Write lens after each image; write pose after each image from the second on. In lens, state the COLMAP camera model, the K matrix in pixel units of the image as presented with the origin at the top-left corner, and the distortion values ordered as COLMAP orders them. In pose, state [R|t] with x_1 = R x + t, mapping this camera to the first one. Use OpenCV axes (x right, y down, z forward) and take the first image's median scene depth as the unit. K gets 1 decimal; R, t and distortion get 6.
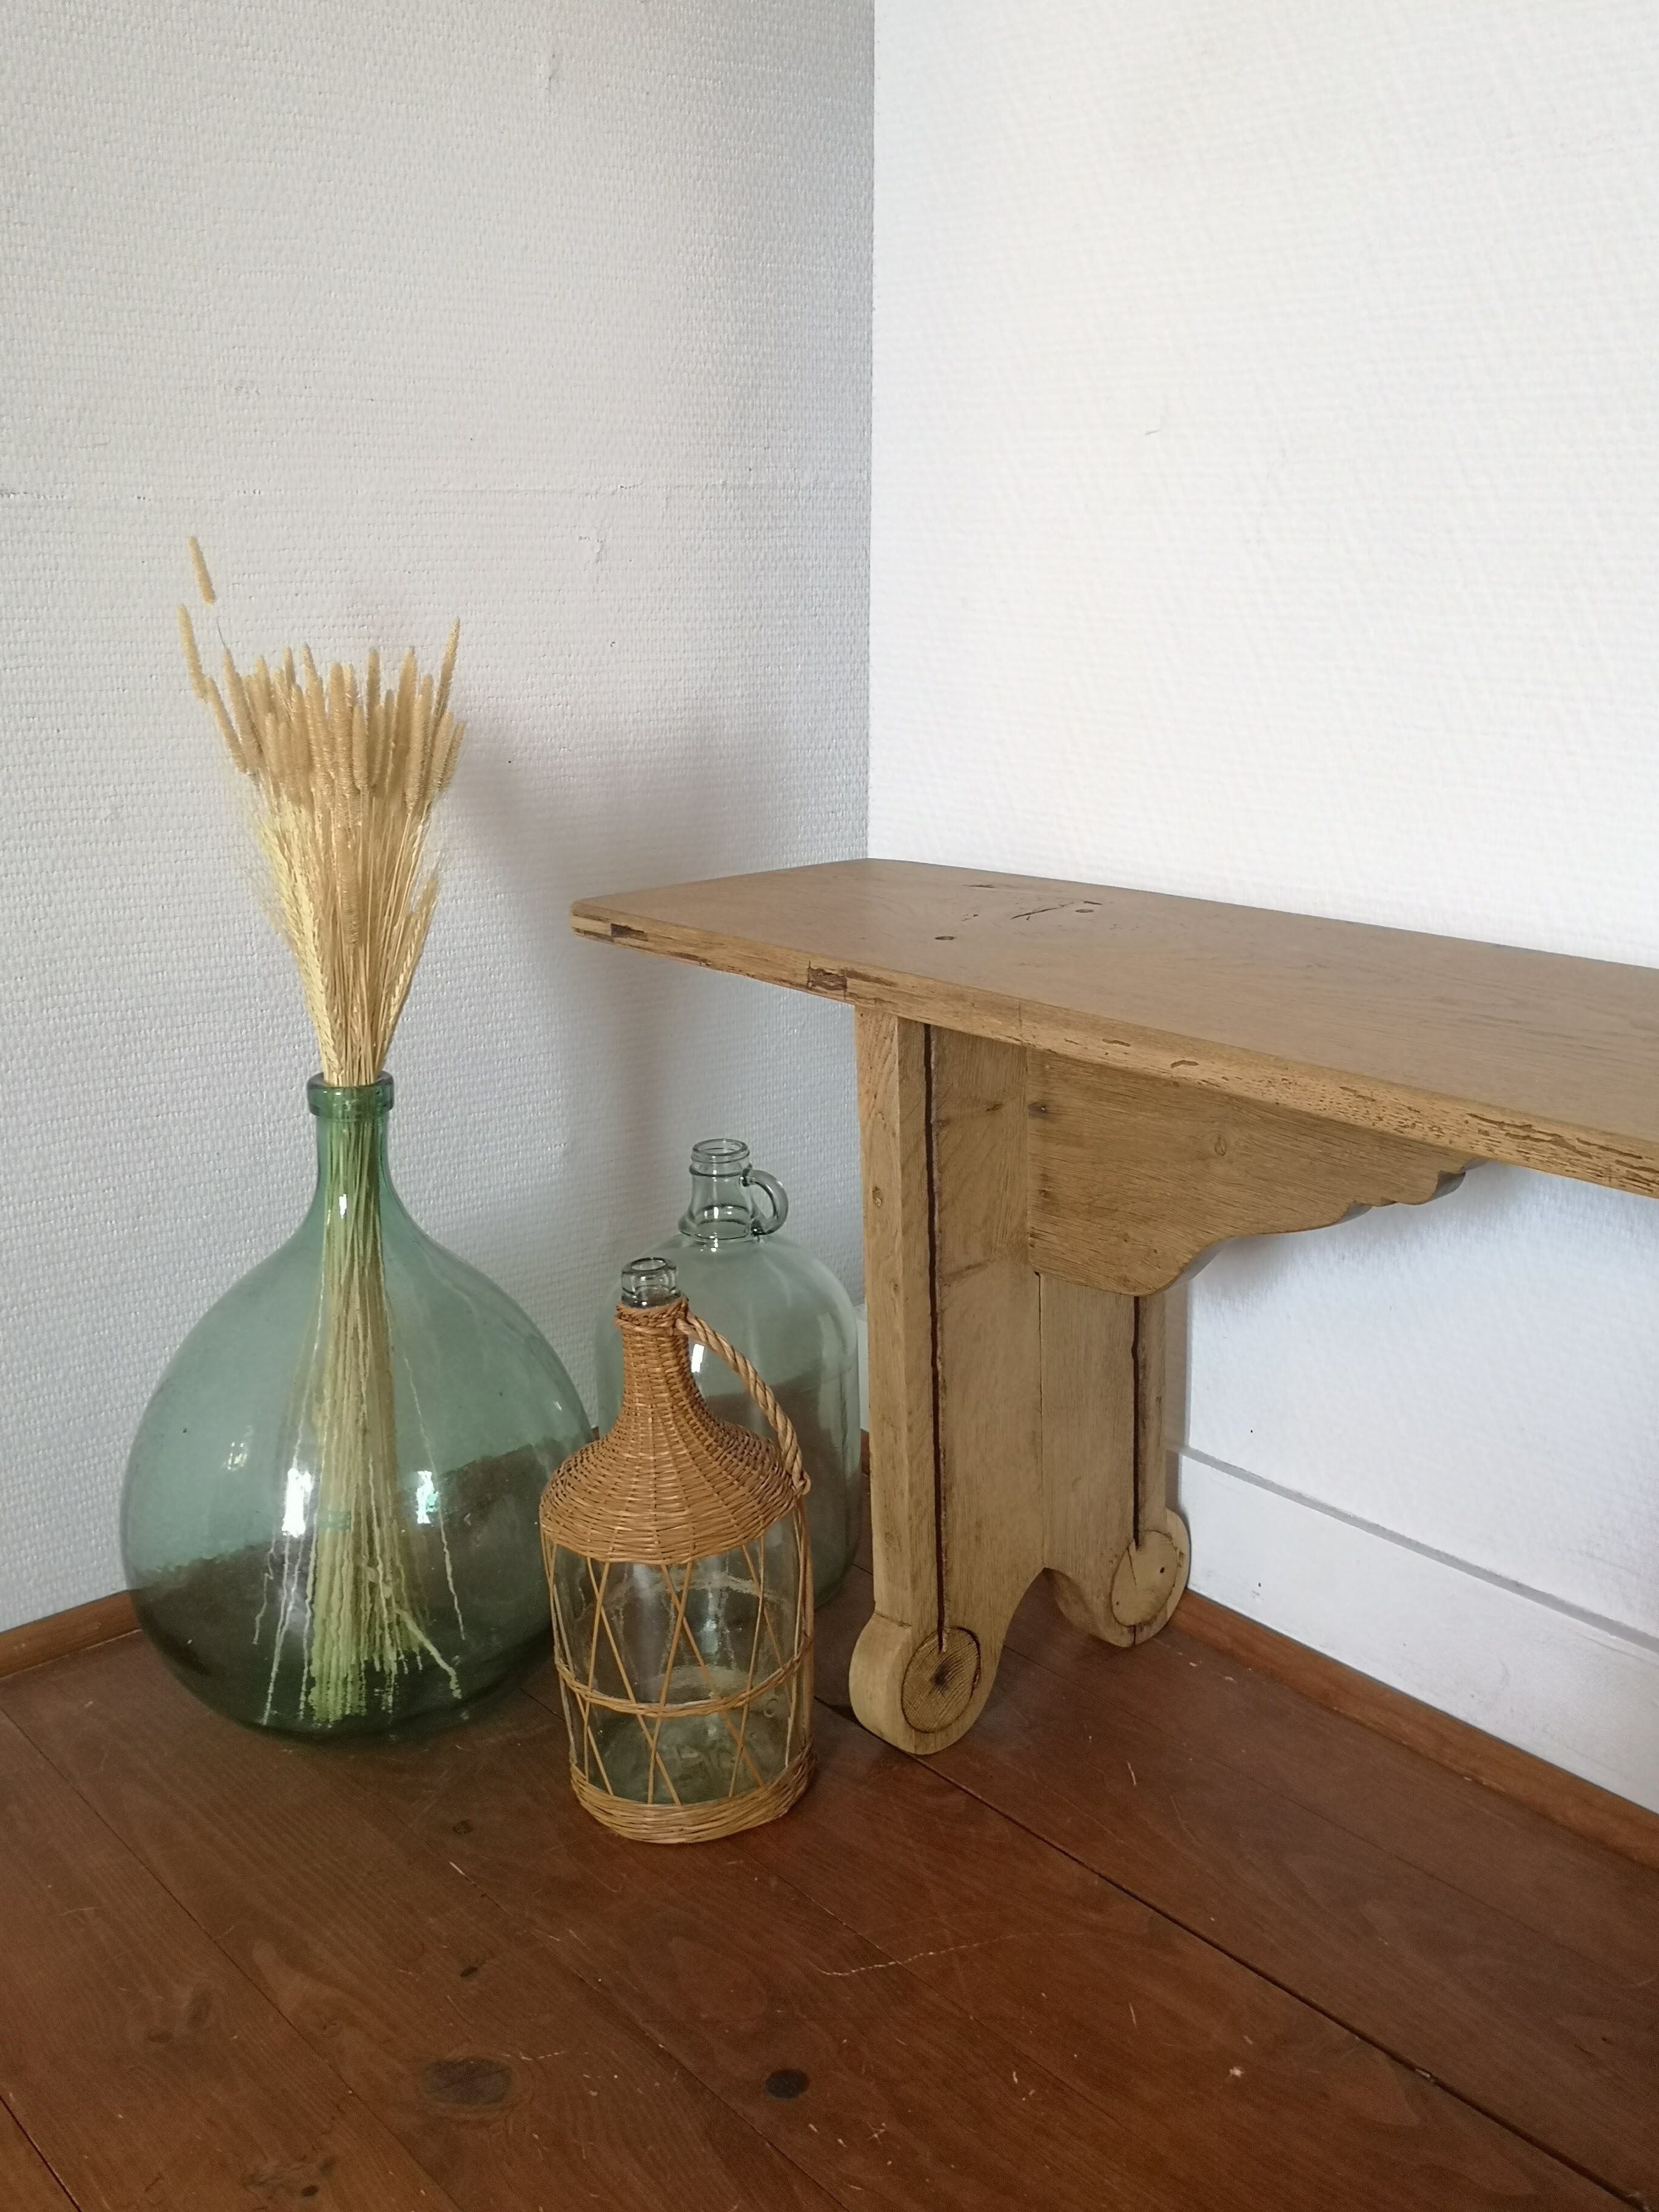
lens RADIAL K [[2208.1, 0, 829.5], [0, 2208.1, 1106.0], [0, 0, 1]] dist [0.146522, -0.433231]
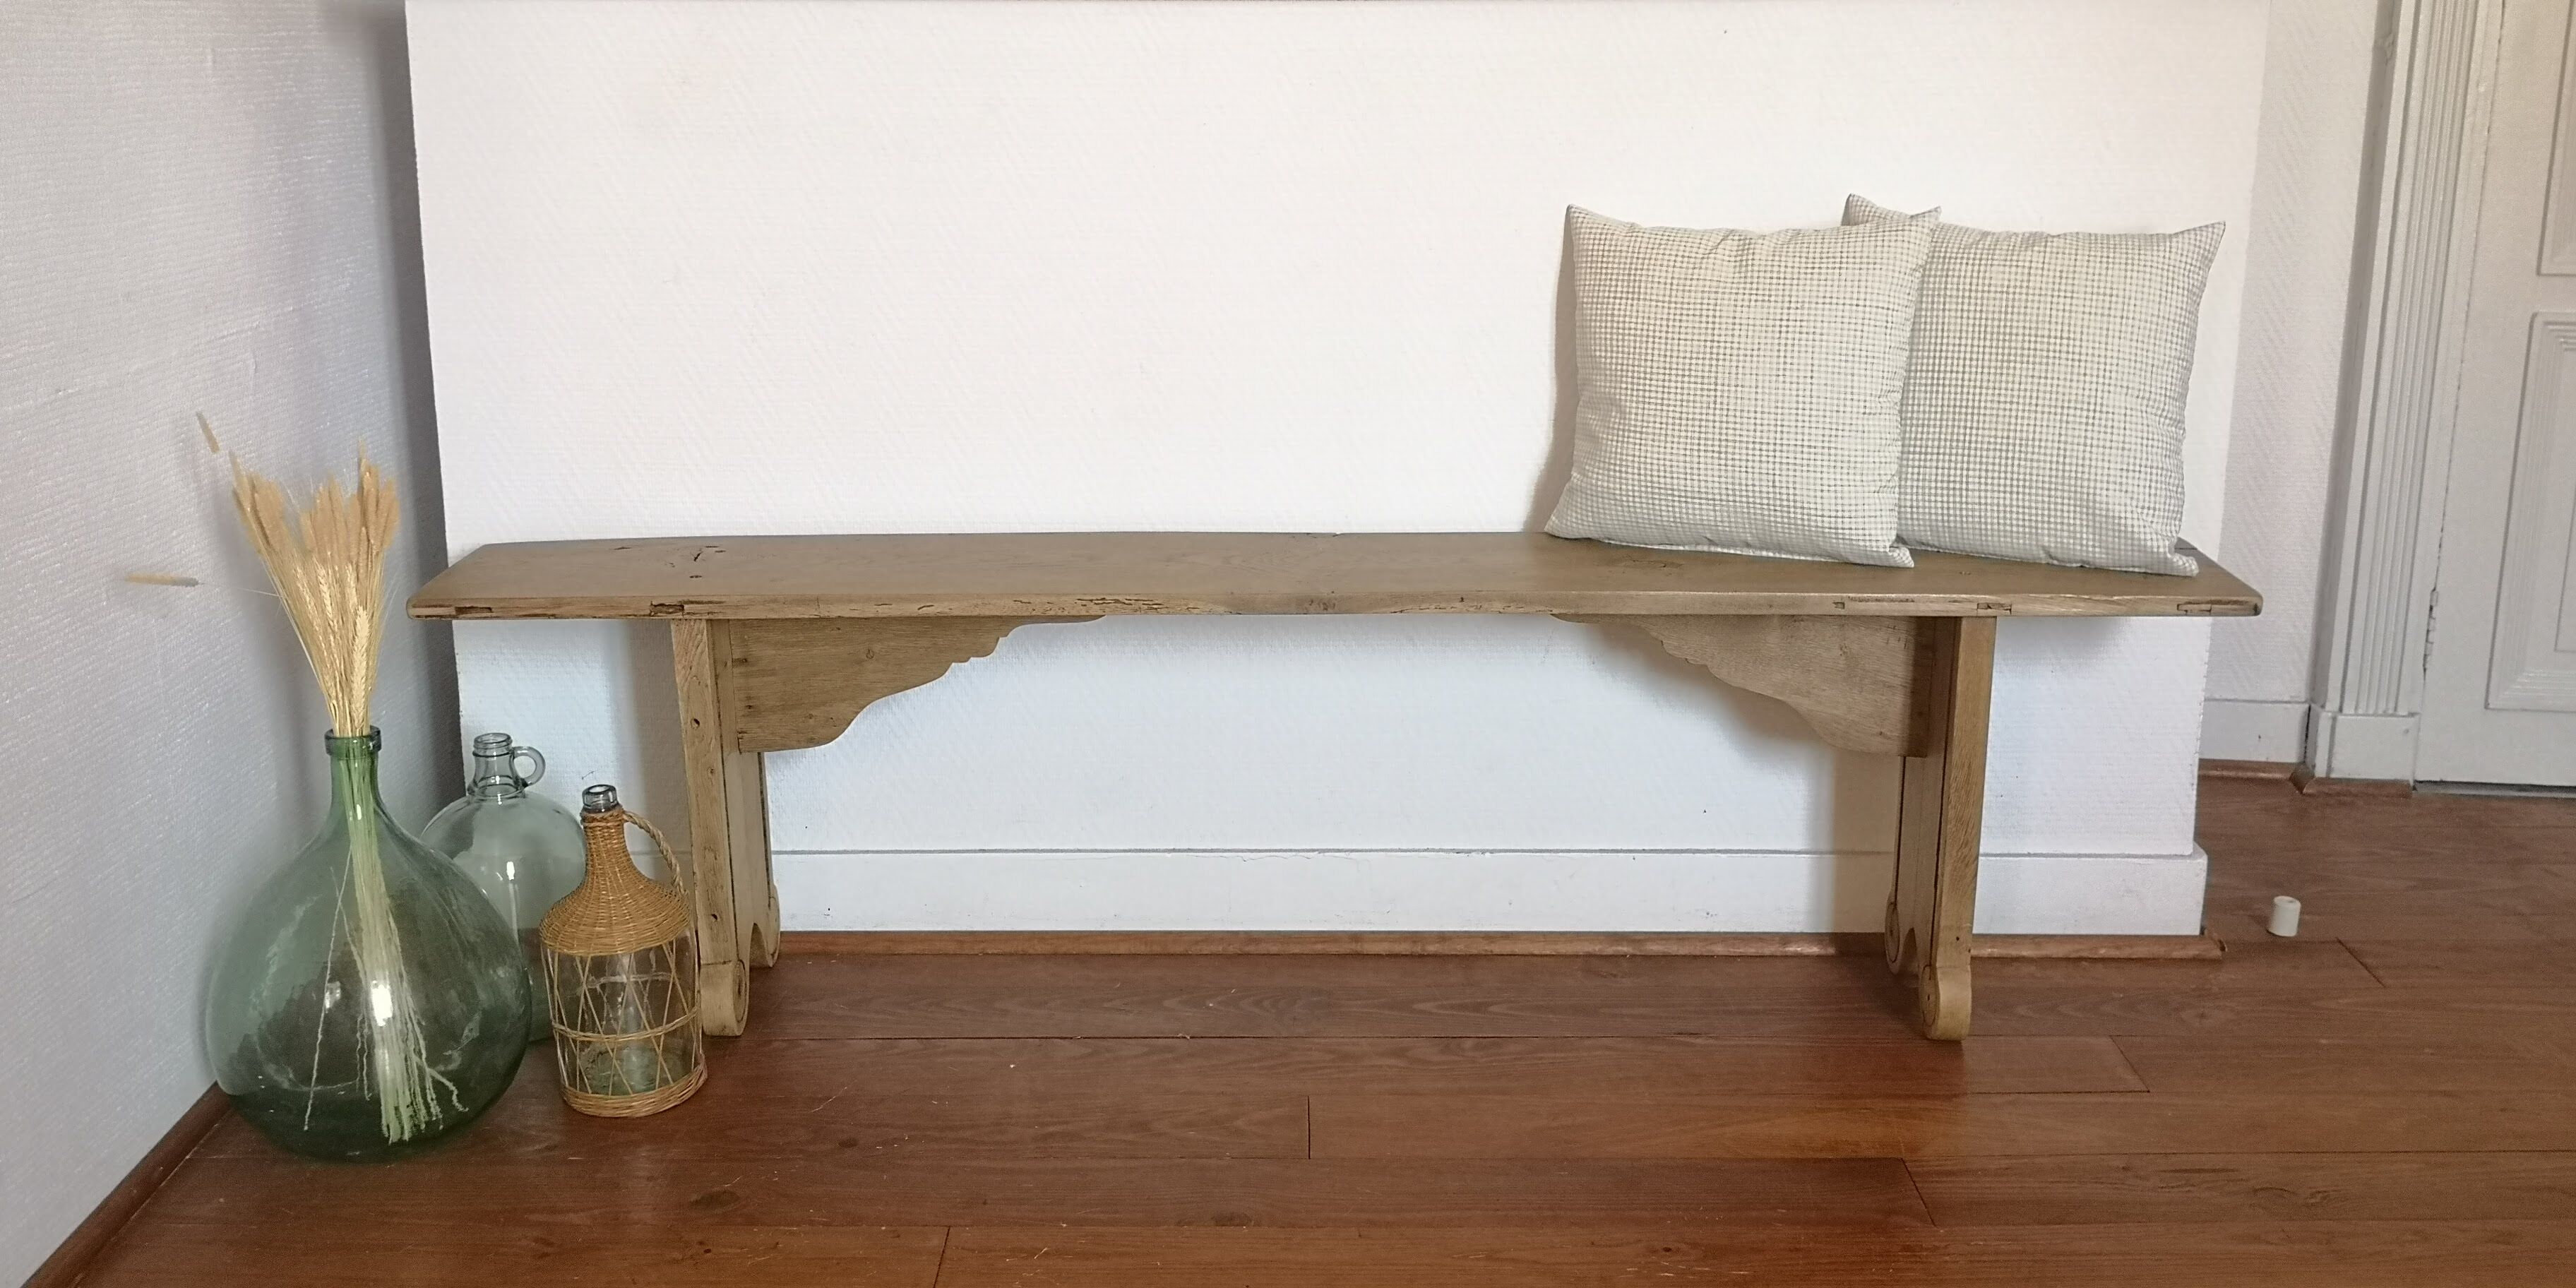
lens RADIAL K [[2821.5, 0, 1288.0], [0, 2821.5, 644.0], [0, 0, 1]] dist [-0.000801, -0.004634]
pose [[0.644162, -0.189741, 0.740981, -1.309309], [0.203761, 0.976305, 0.072863, -0.088492], [-0.737249, 0.104048, 0.667561, -0.867296]]
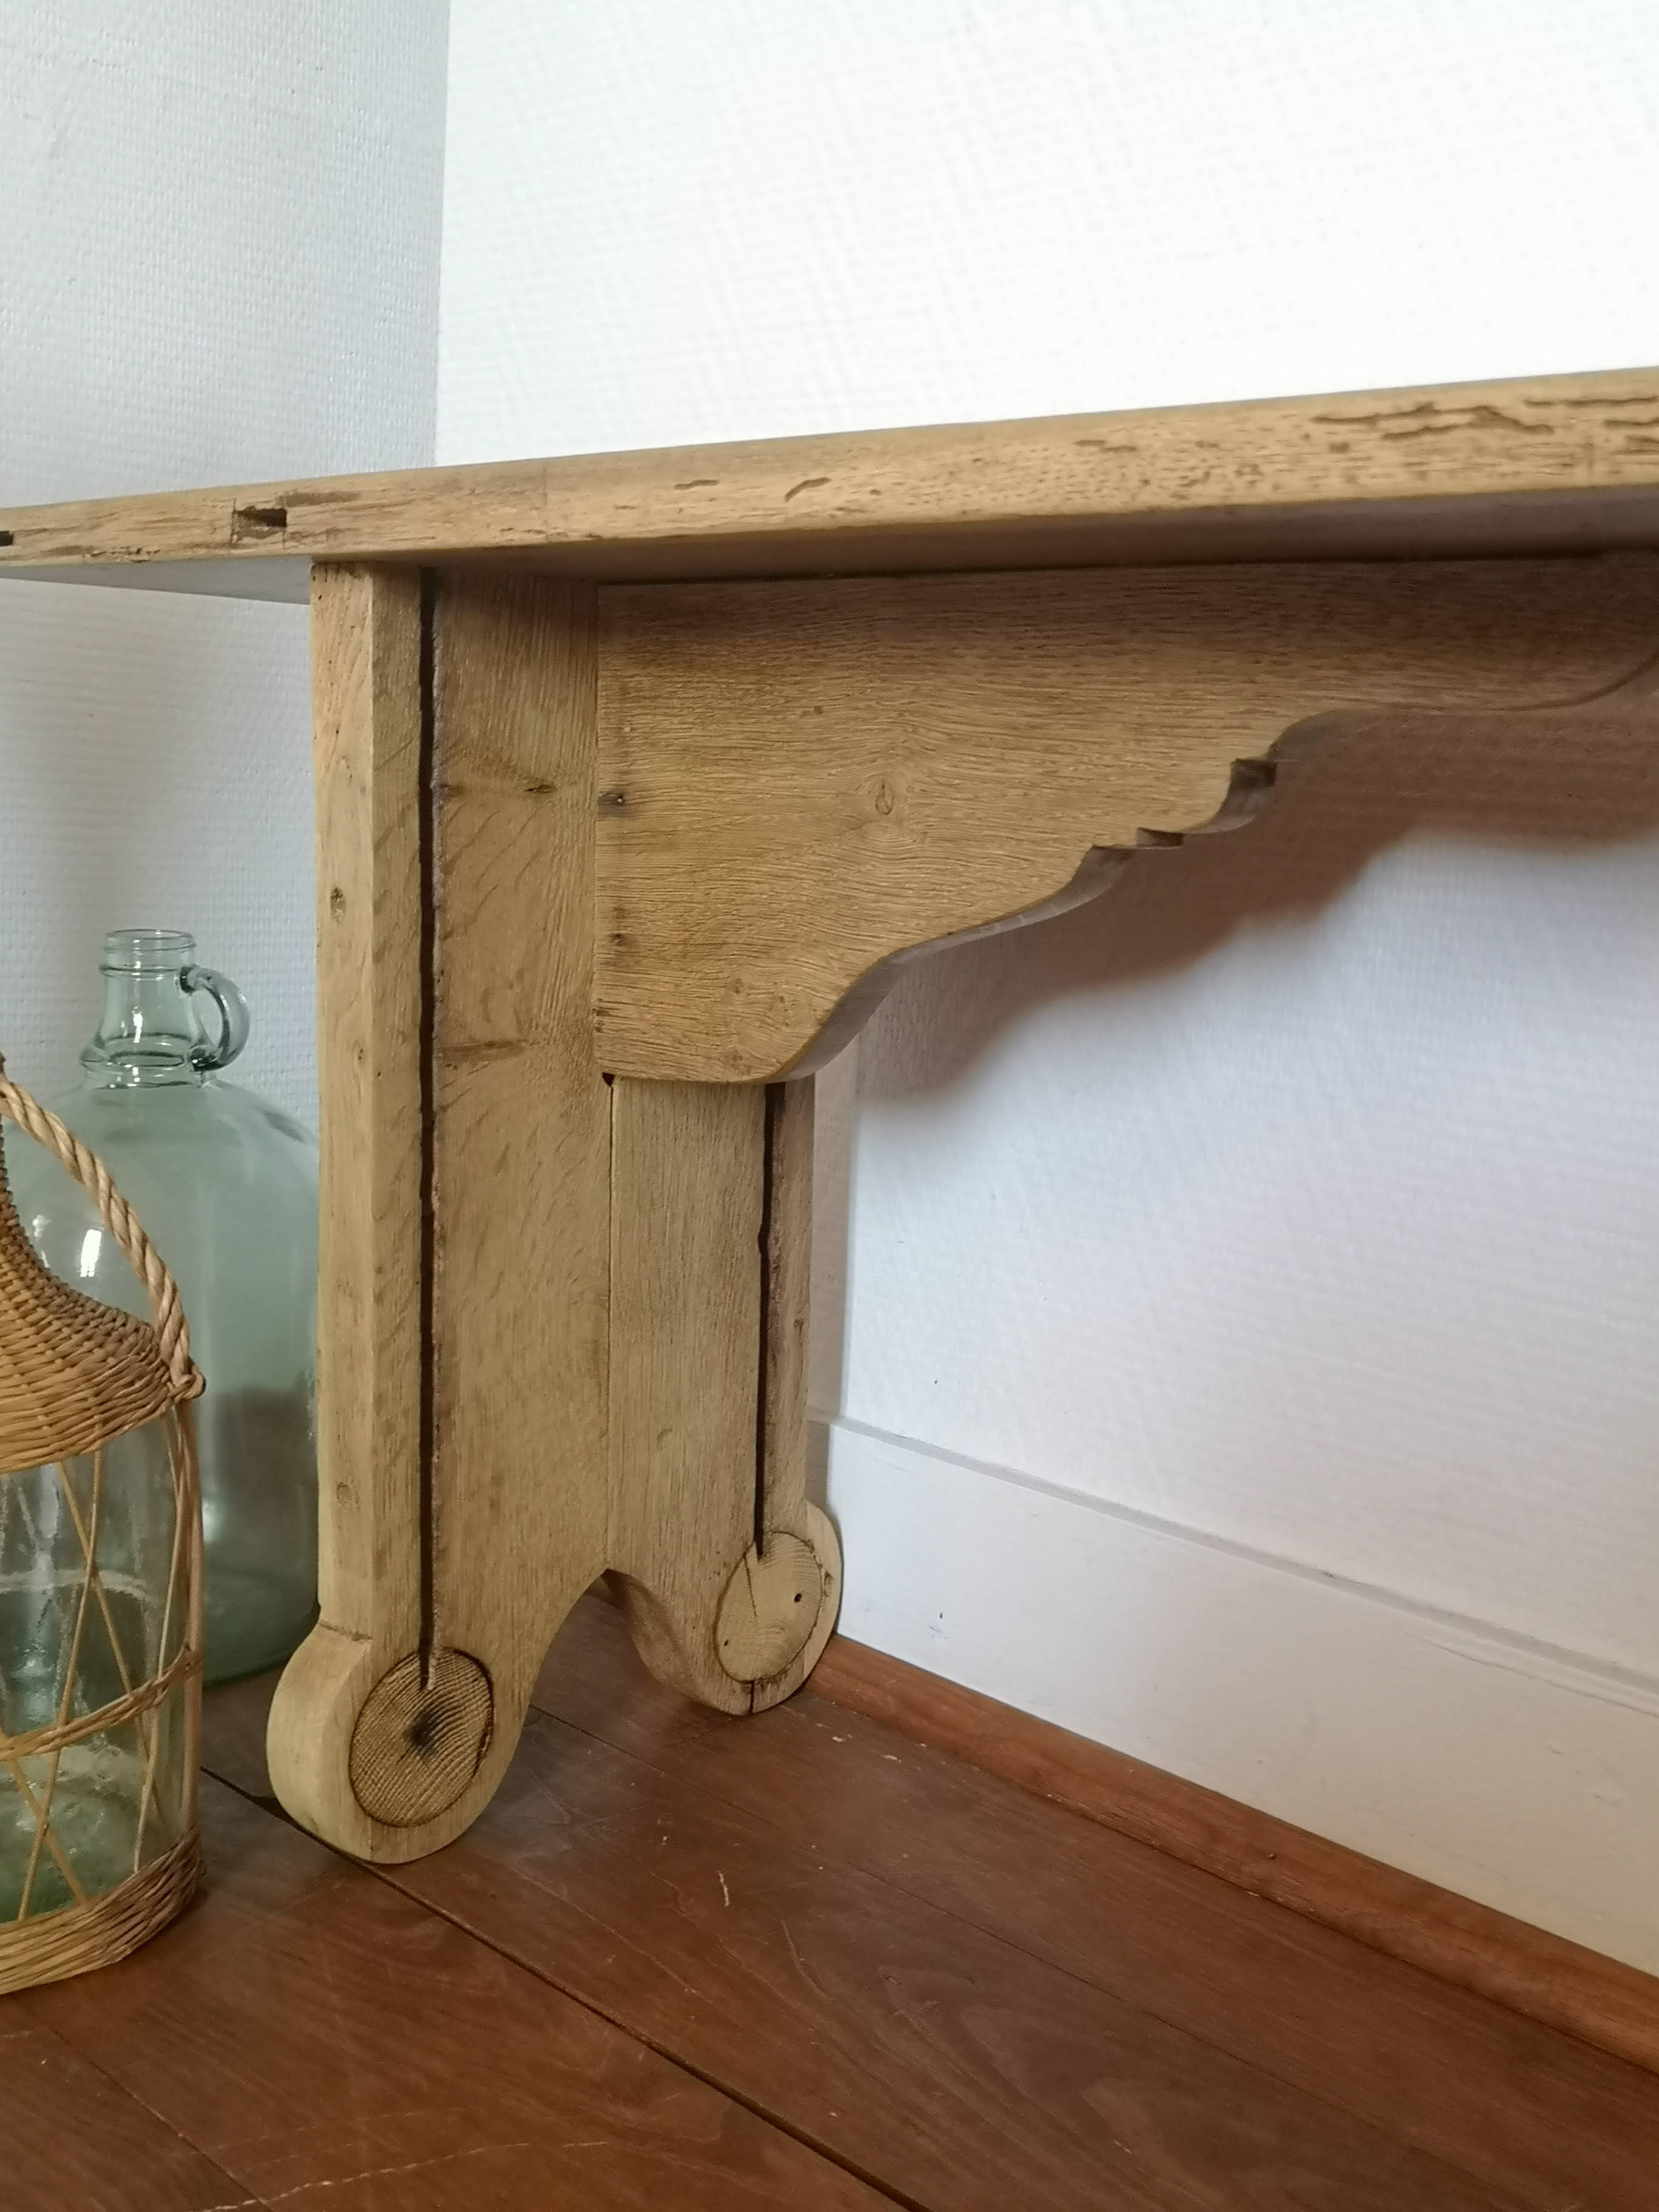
lens RADIAL K [[2280.3, 0, 844.0], [0, 2280.3, 1086.4], [0, 0, 1]] dist [0.054211, -0.034696]
pose [[0.991600, 0.043560, 0.121790, 0.082552], [-0.027677, 0.991234, -0.129186, 0.162473], [-0.126349, 0.124730, 0.984113, 0.349136]]
